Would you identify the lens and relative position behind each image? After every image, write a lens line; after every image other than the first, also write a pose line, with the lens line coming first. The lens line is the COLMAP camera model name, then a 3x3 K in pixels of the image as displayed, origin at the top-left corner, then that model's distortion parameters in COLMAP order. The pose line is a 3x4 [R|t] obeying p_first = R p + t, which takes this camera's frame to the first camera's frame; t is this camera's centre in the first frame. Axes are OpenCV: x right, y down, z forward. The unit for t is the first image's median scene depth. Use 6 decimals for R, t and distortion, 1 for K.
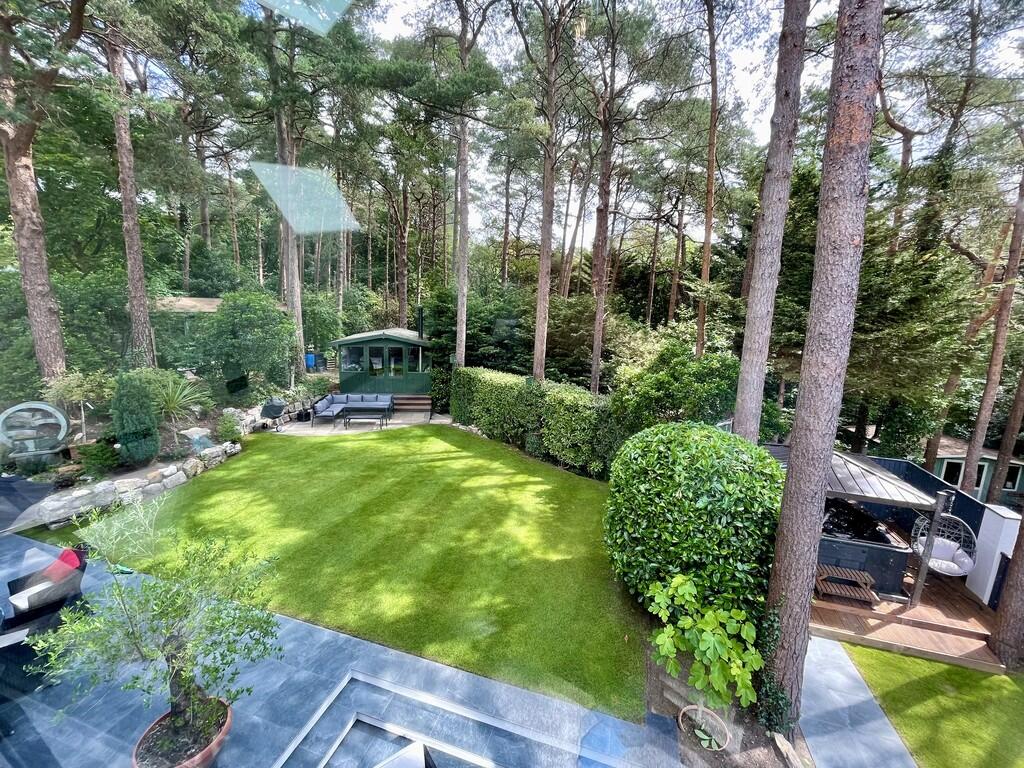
lens RADIAL K [[411.6, 0, 512.5], [0, 411.6, 380.9], [0, 0, 1]] dist [-0.003668, -0.000369]
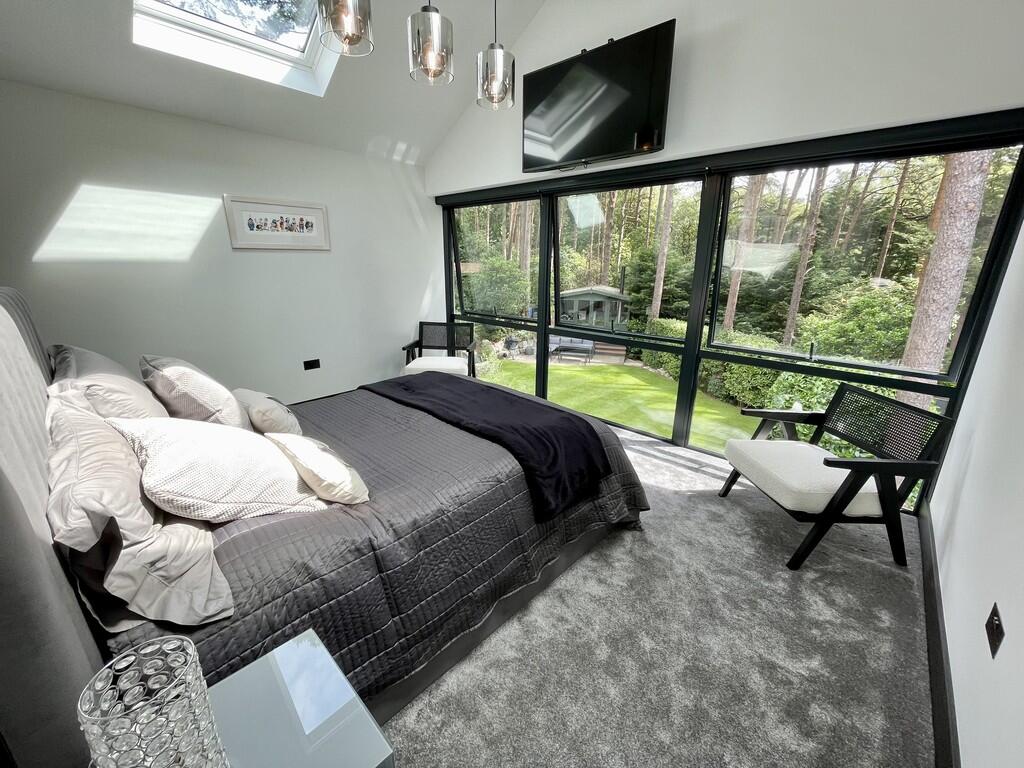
lens RADIAL K [[411.6, 0, 512.5], [0, 411.6, 380.9], [0, 0, 1]] dist [-0.003668, -0.000369]
pose [[0.897139, 0.097369, -0.430884, 0.029284], [-0.057438, 0.992837, 0.104767, 0.042638], [0.437999, -0.069241, 0.896305, -0.222065]]
